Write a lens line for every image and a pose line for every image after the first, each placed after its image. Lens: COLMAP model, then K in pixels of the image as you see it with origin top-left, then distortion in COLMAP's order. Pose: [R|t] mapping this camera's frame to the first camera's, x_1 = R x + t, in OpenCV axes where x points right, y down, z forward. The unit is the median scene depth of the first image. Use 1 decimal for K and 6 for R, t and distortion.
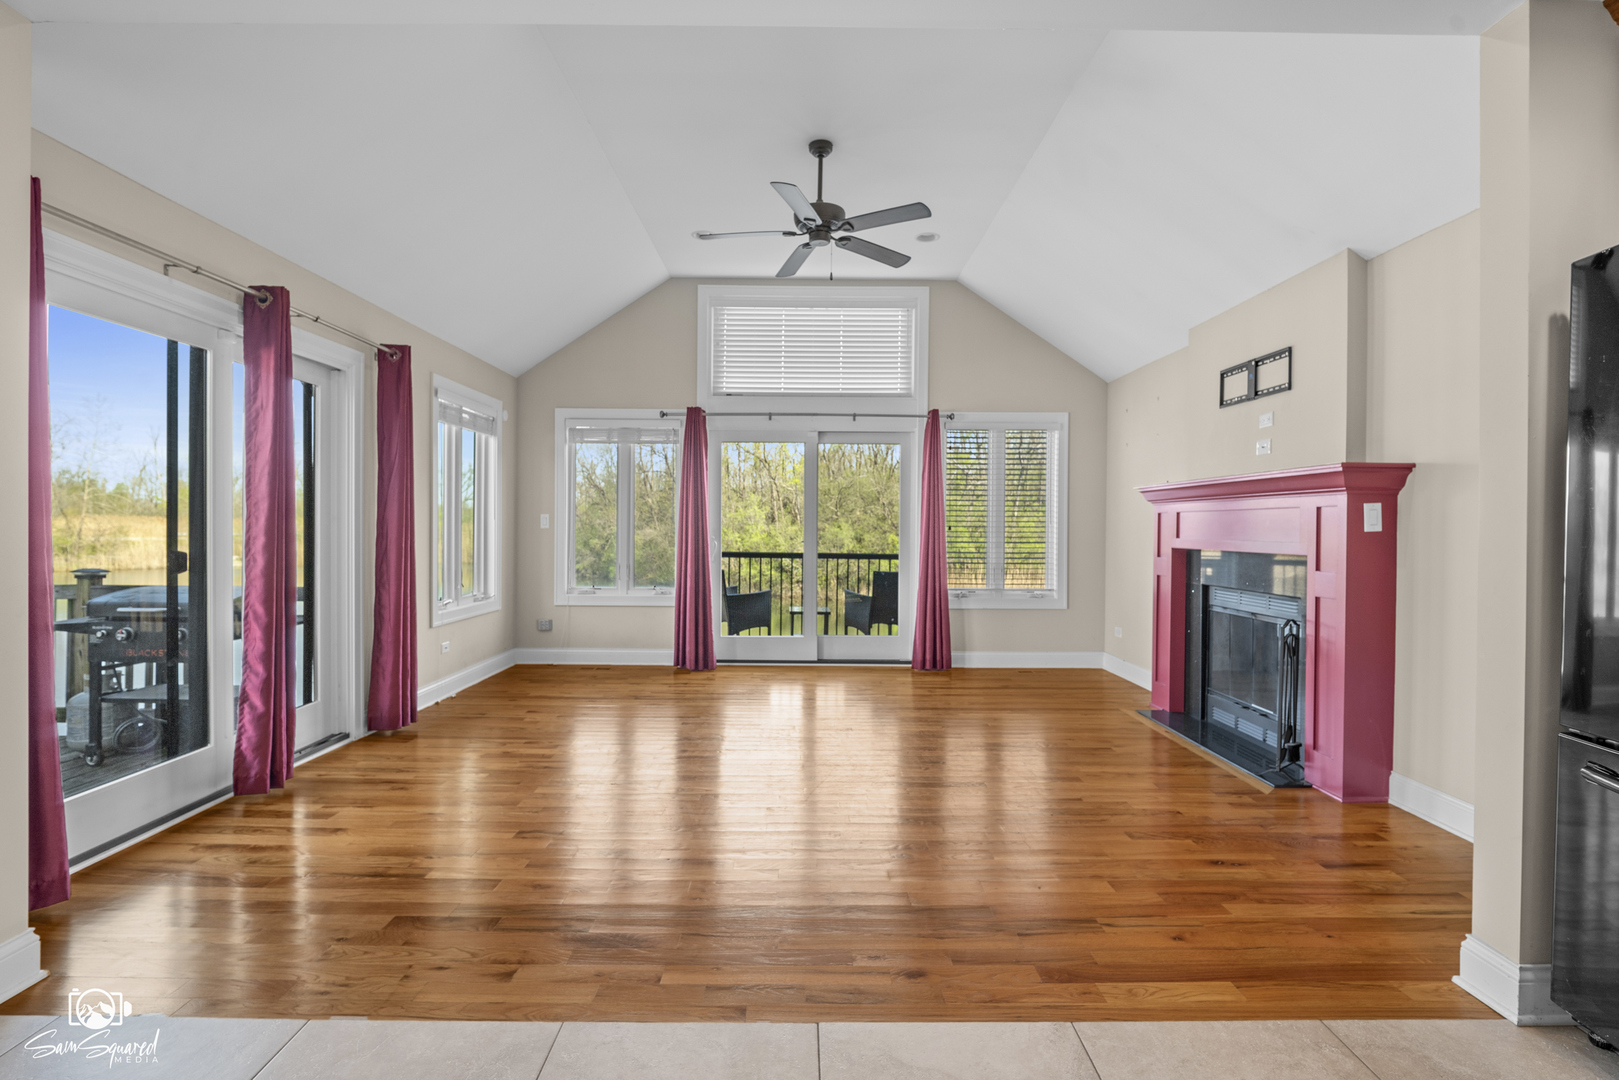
lens RADIAL K [[765.8, 0, 809.5], [0, 765.8, 540.0], [0, 0, 1]] dist [-0.004122, -0.000442]
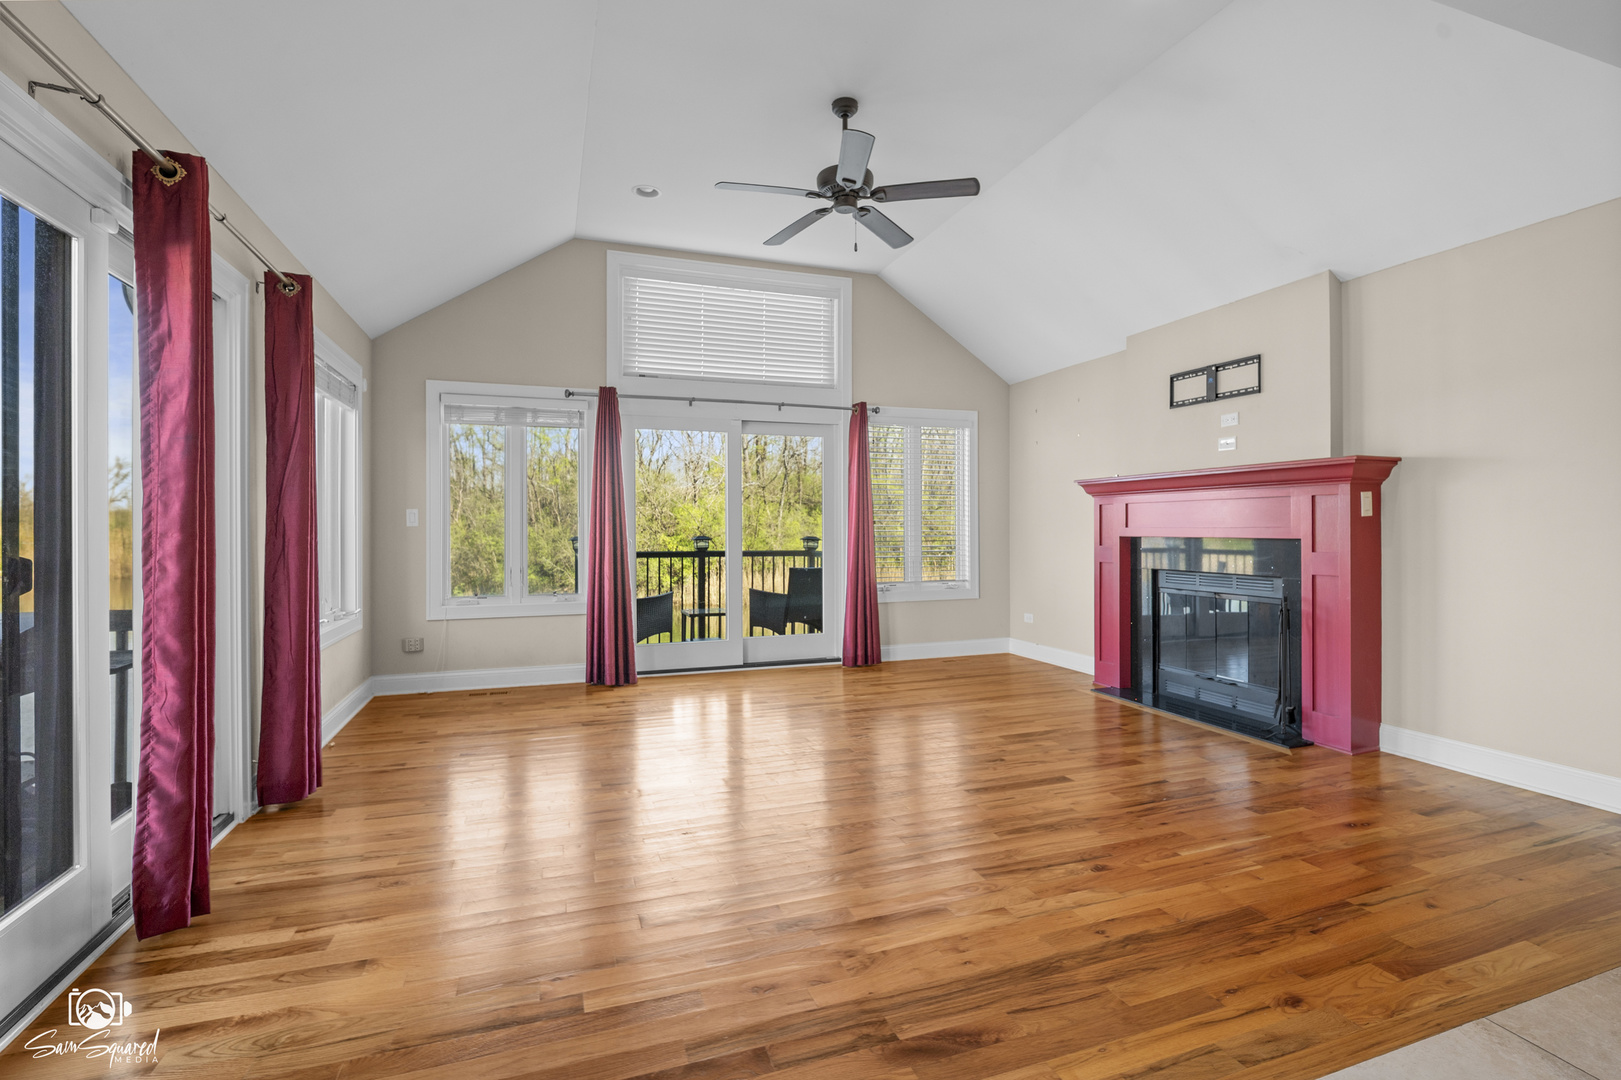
lens RADIAL K [[746.5, 0, 823.8], [0, 746.5, 532.1], [0, 0, 1]] dist [-0.002378, -0.000682]
pose [[0.942114, -0.012115, 0.335075, -0.213527], [0.015862, 0.999839, -0.008447, 0.004846], [-0.334918, 0.013273, 0.942154, 0.112703]]
